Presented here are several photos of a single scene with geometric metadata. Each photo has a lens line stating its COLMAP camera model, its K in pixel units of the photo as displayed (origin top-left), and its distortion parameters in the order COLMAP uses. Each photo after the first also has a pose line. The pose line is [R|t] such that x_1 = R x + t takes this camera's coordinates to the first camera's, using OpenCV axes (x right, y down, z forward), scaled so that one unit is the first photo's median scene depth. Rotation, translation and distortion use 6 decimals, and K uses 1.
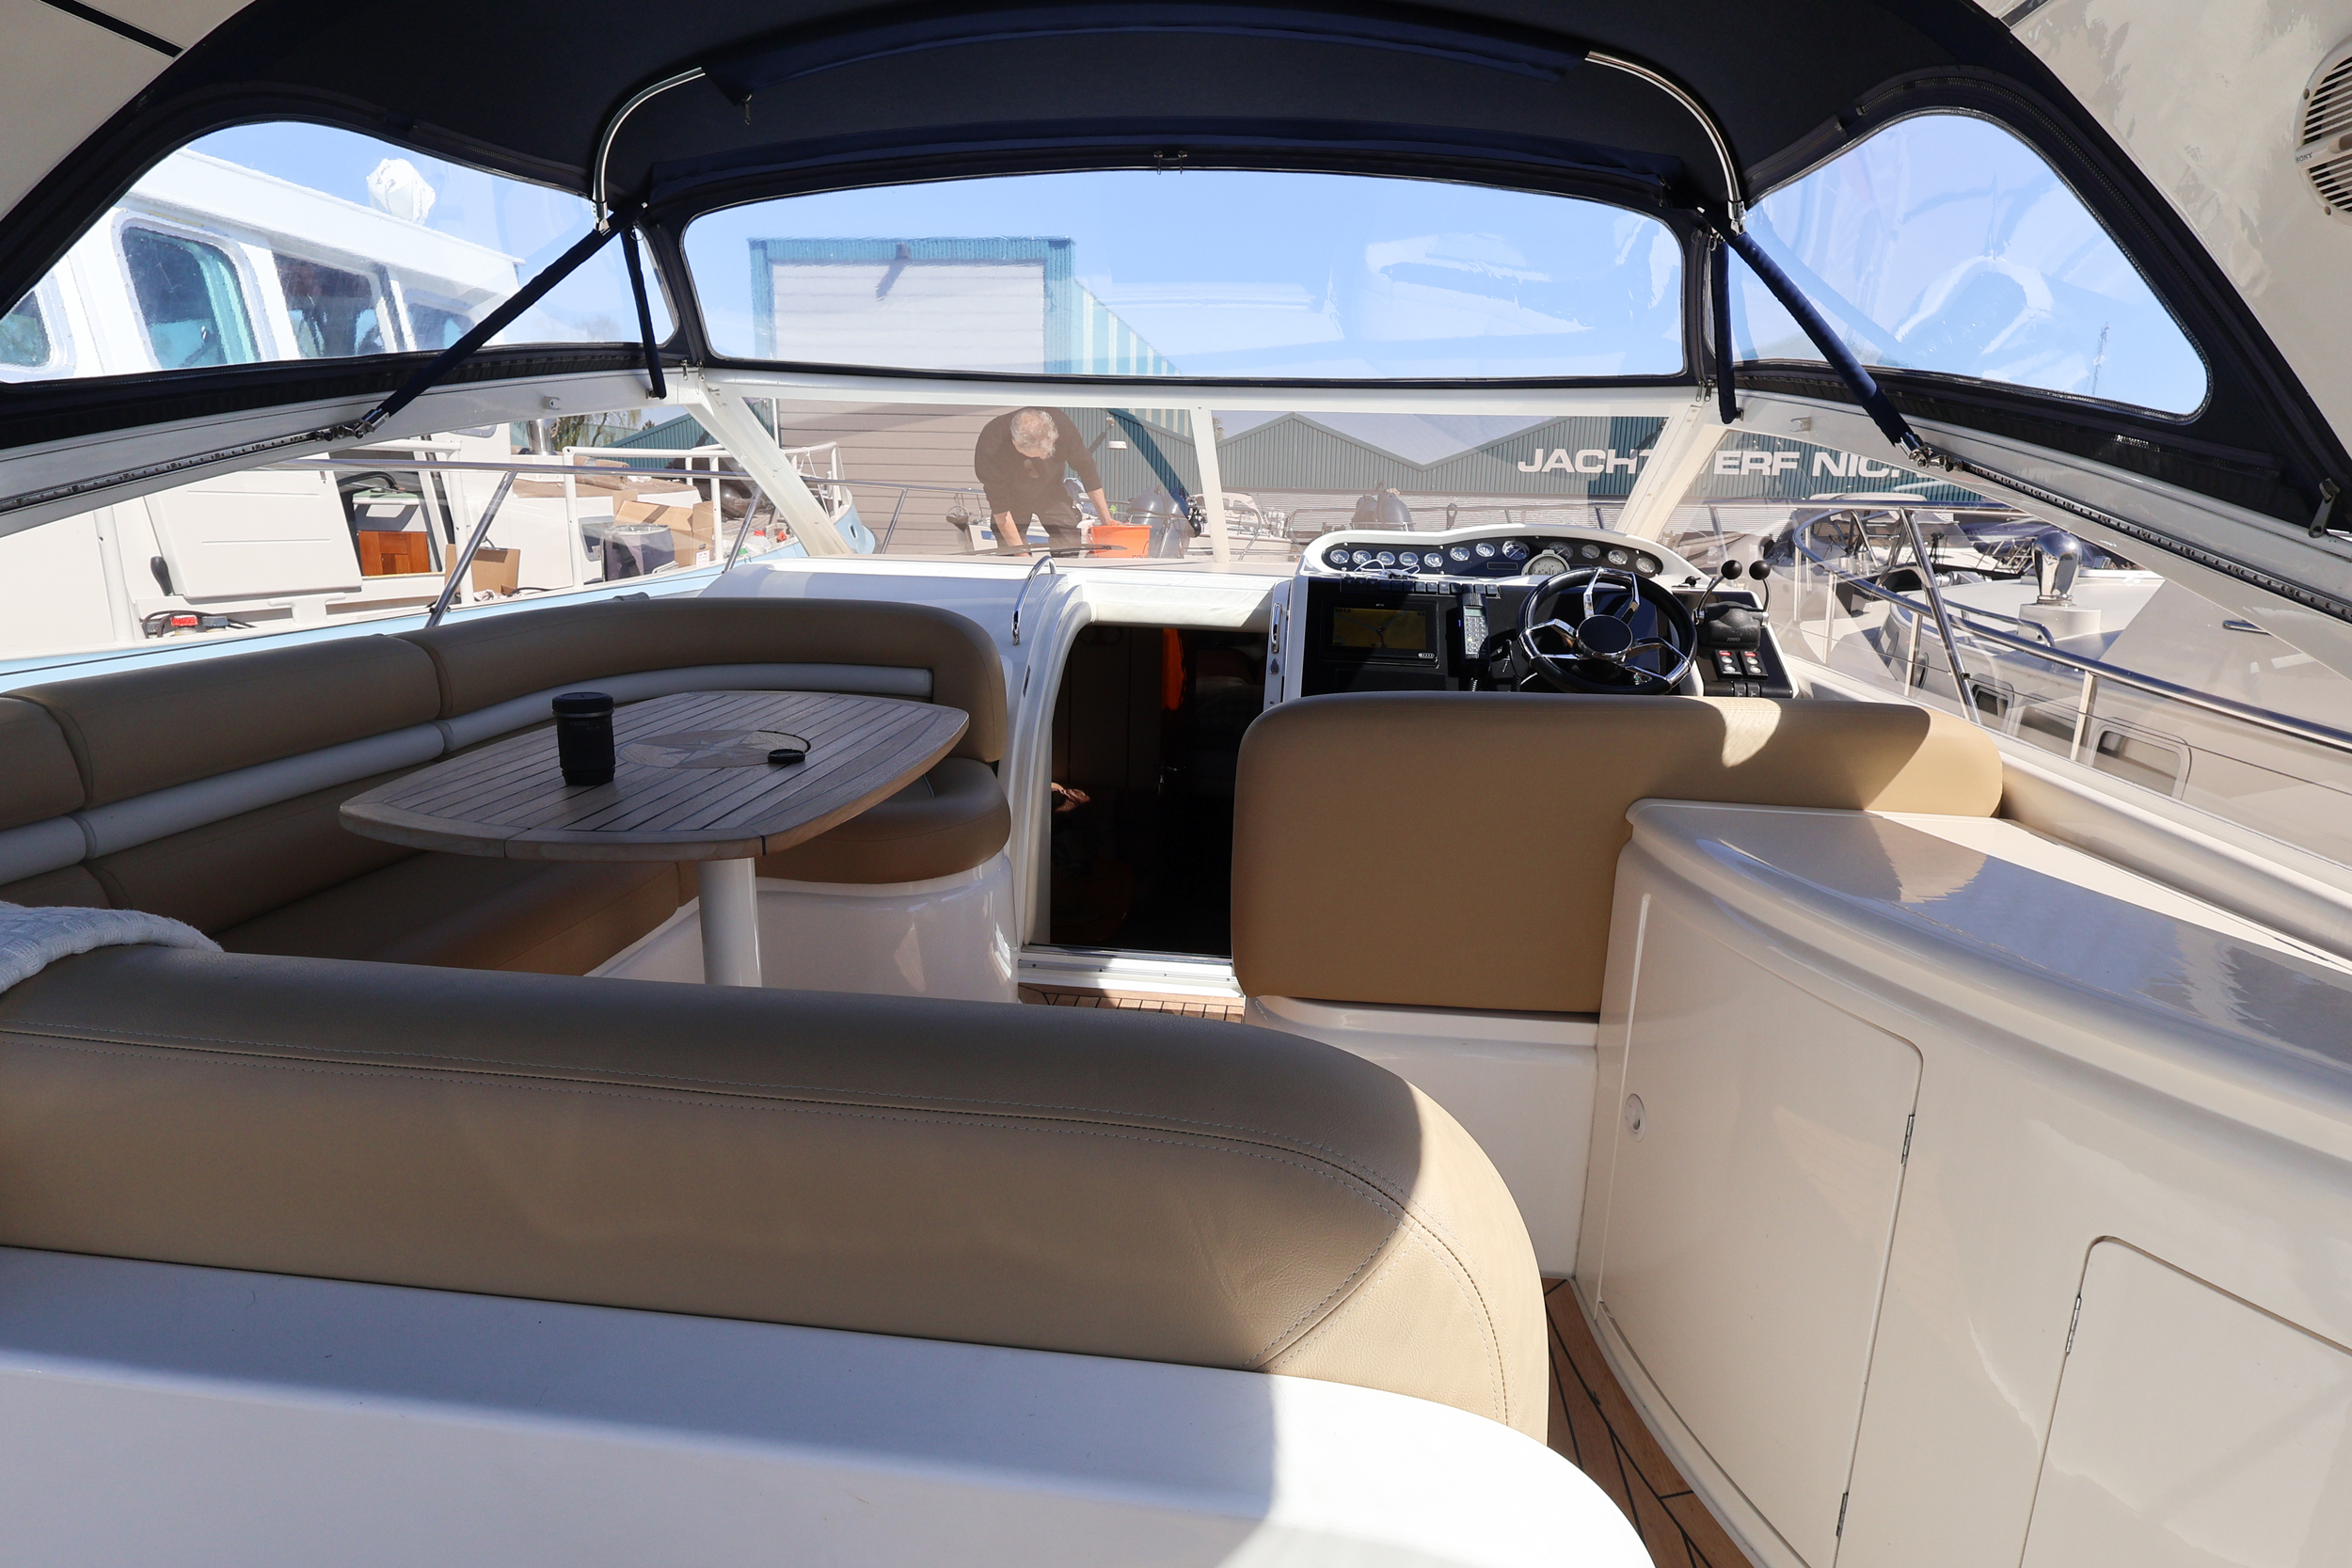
lens RADIAL K [[1236.4, 0, 1186.4], [0, 1236.4, 776.9], [0, 0, 1]] dist [-0.017553, -0.000518]
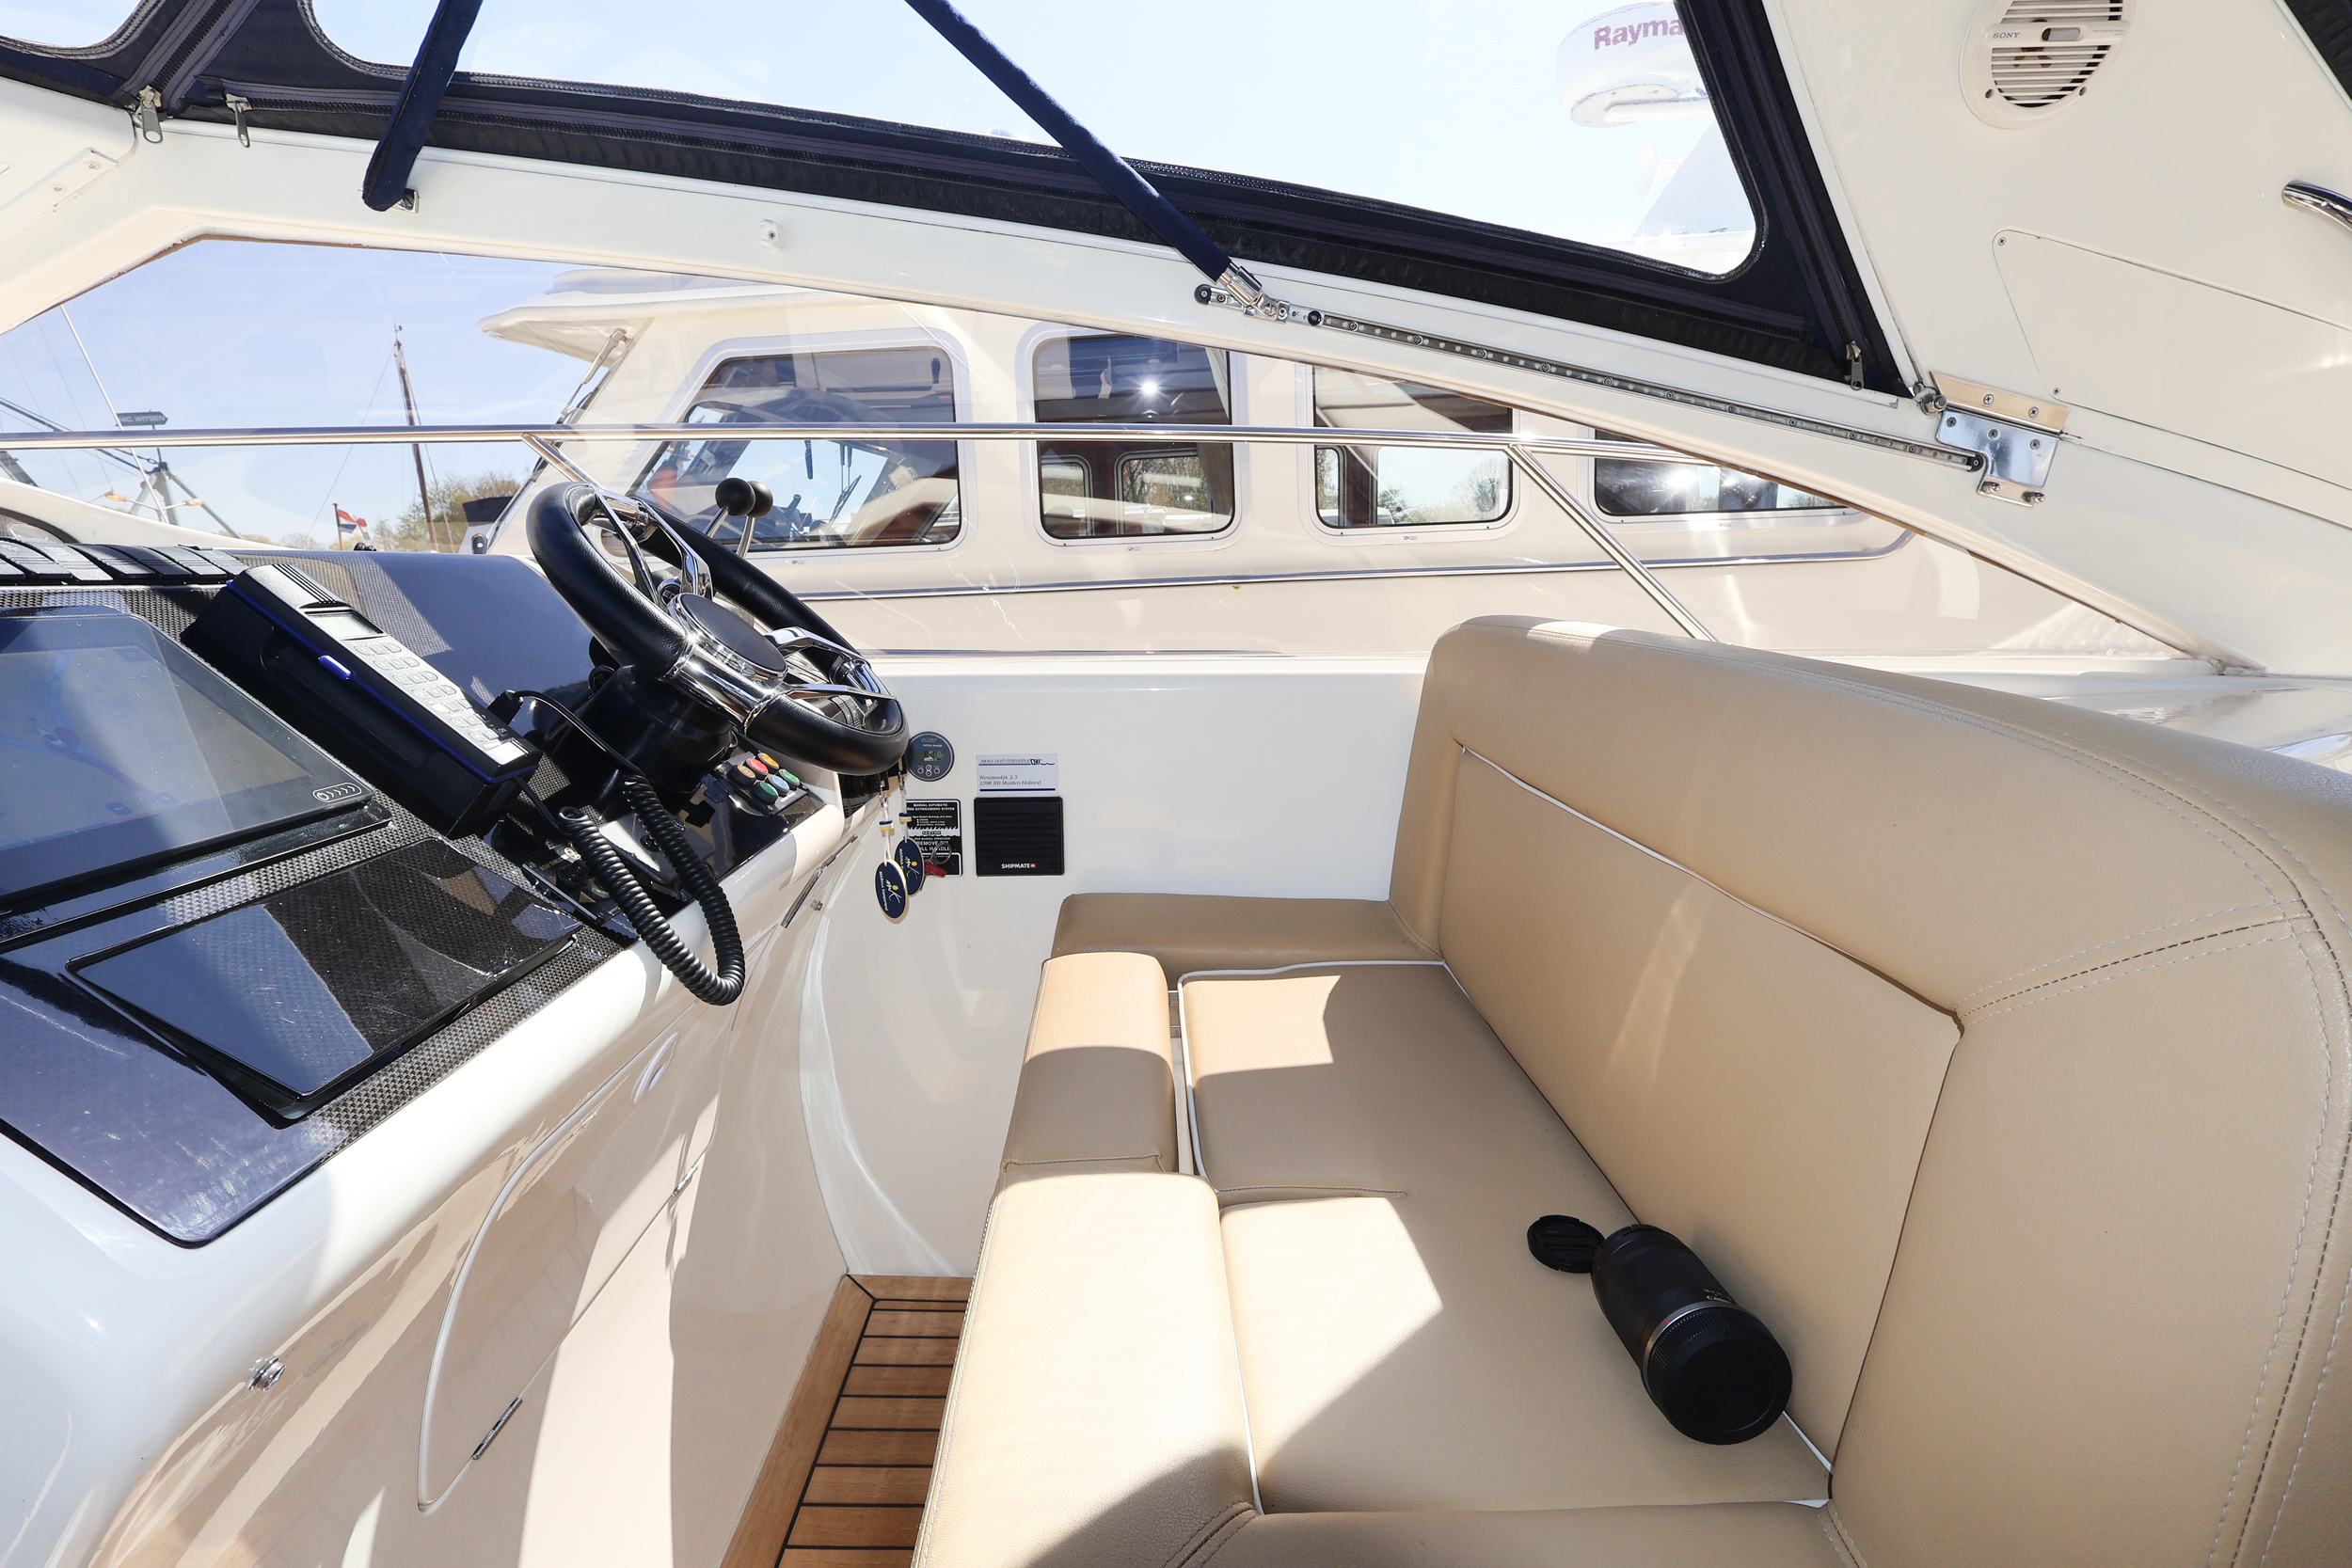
lens RADIAL K [[1080.1, 0, 1168.2], [0, 1080.1, 766.2], [0, 0, 1]] dist [-0.000909, 0.001410]
pose [[-0.127597, -0.200721, 0.971303, -0.037919], [0.236572, 0.944883, 0.226339, -0.091931], [-0.963199, 0.258663, -0.073079, 0.675346]]
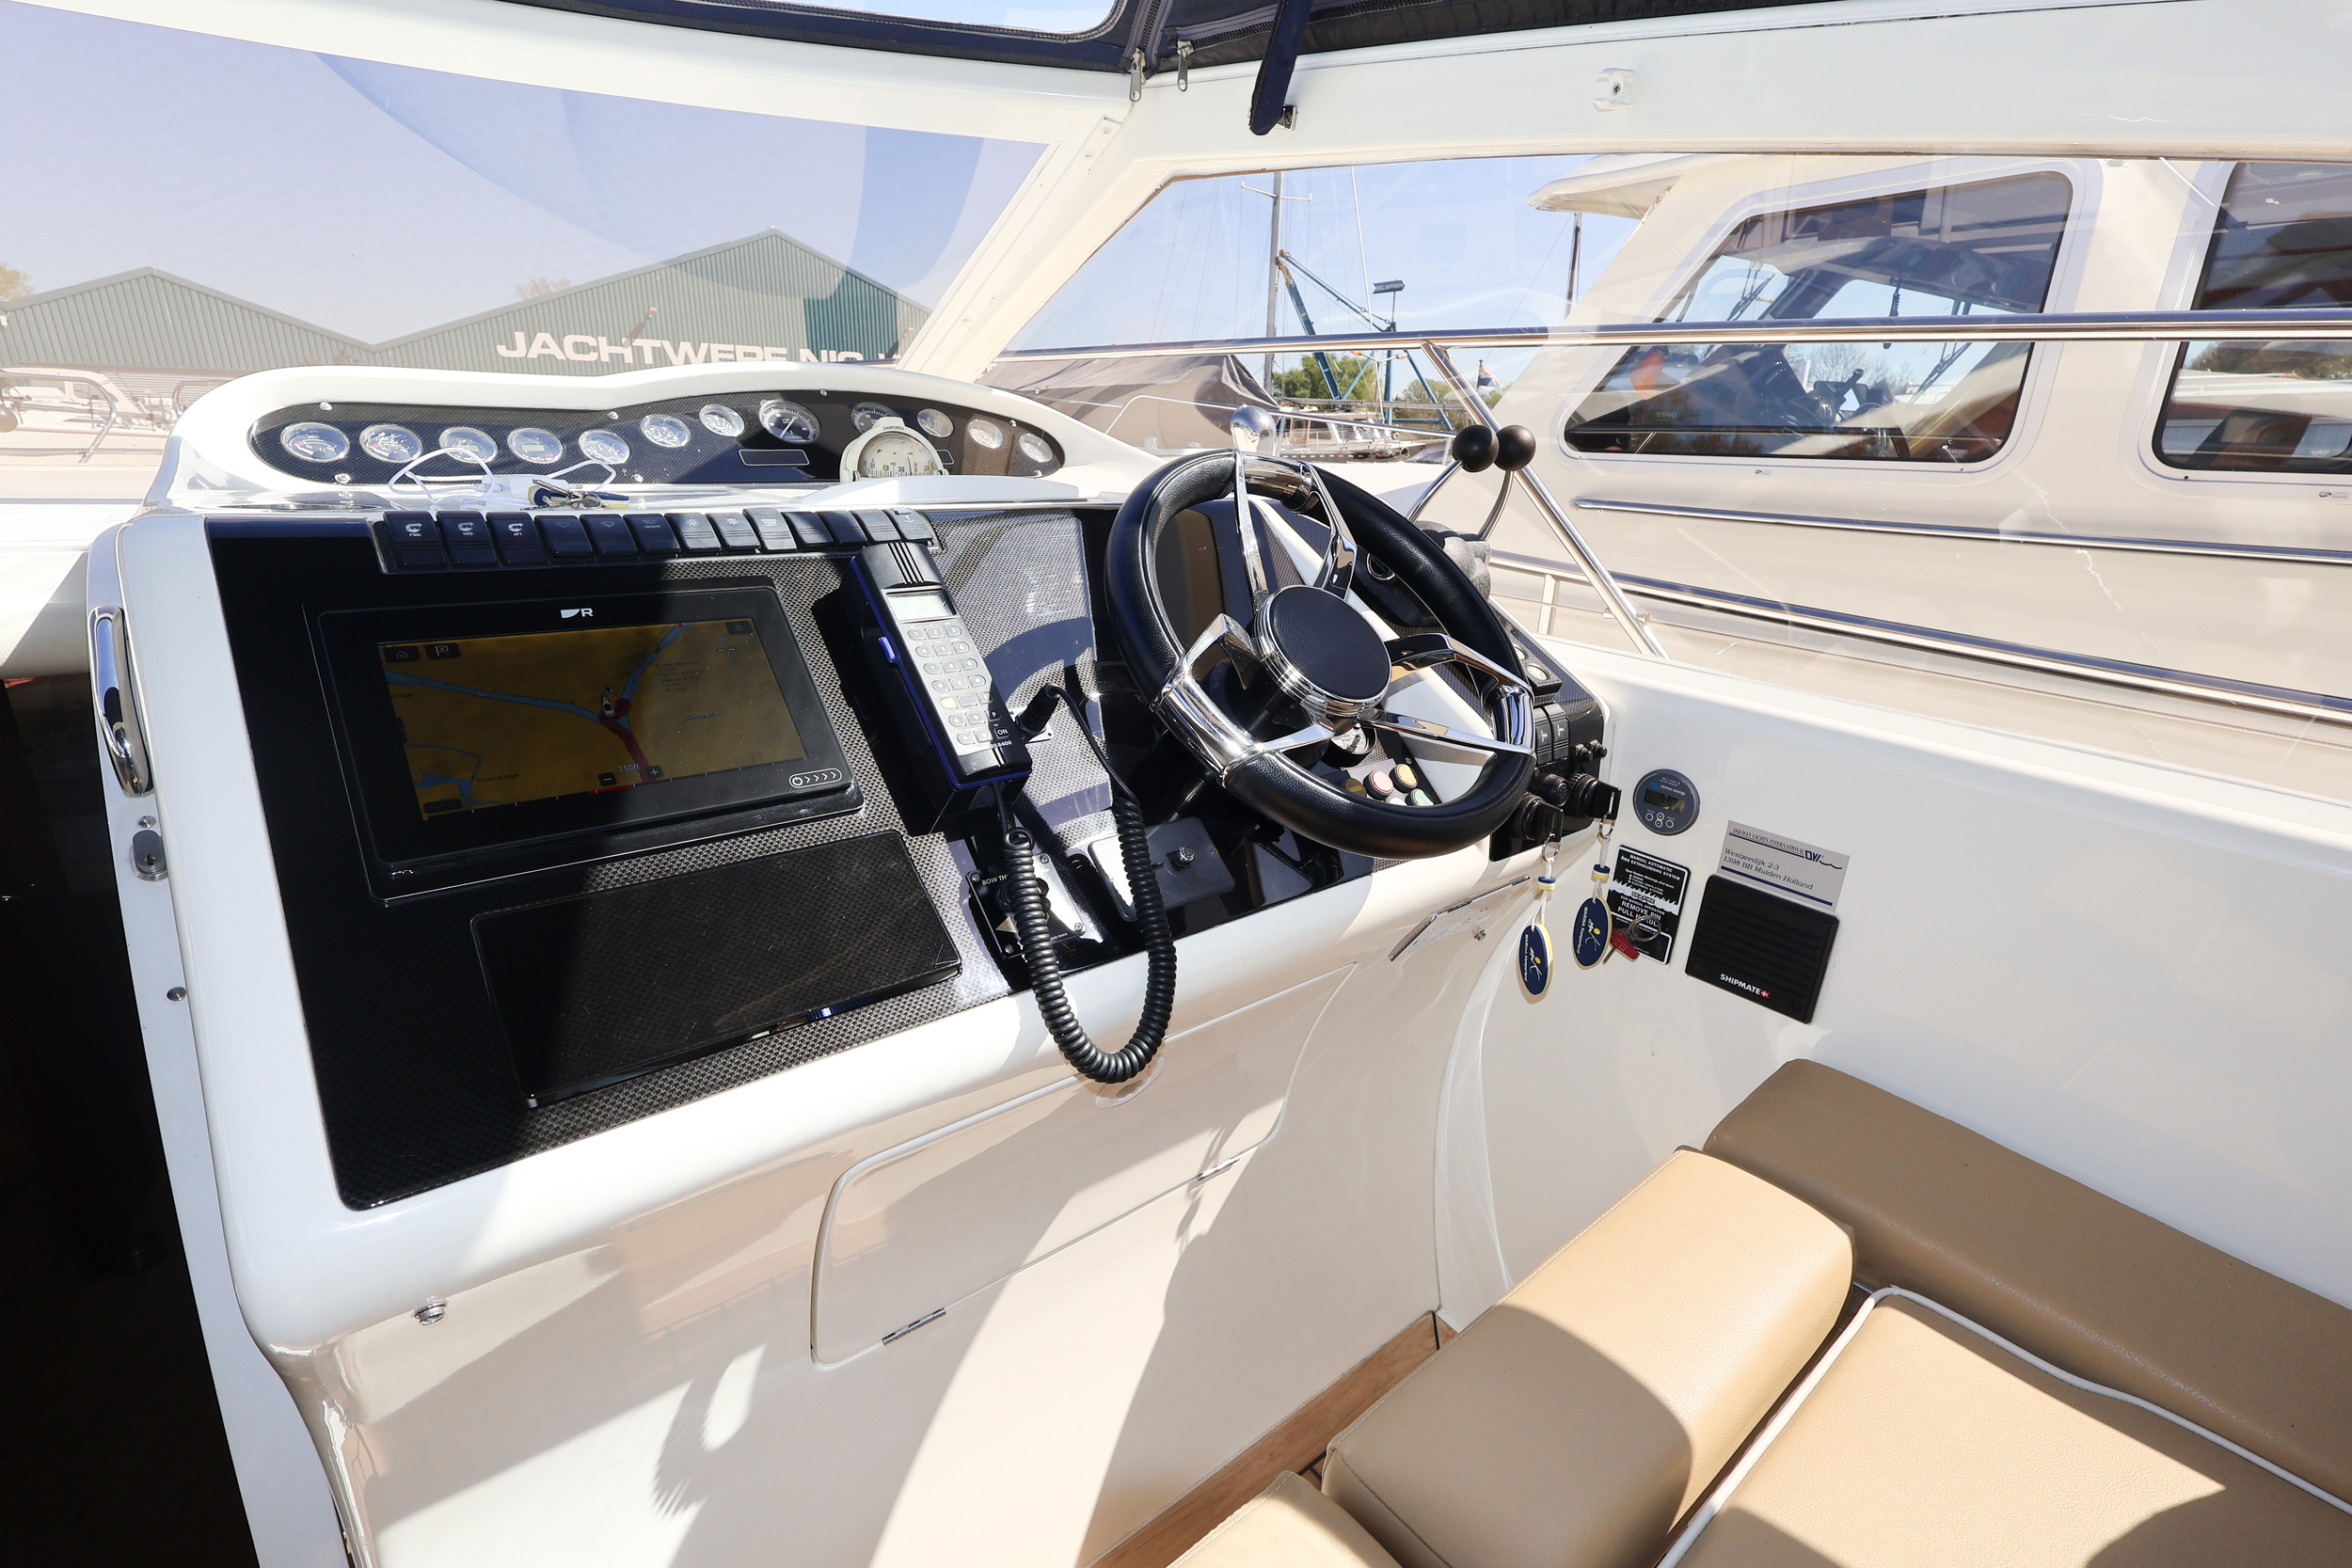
lens RADIAL K [[1080.1, 0, 1179.9], [0, 1080.1, 780.1], [0, 0, 1]] dist [-0.000909, 0.001410]
pose [[0.699509, -0.227120, 0.677572, 0.066637], [0.143746, 0.973491, 0.177911, -0.104866], [-0.700017, -0.027052, 0.713613, 0.610119]]
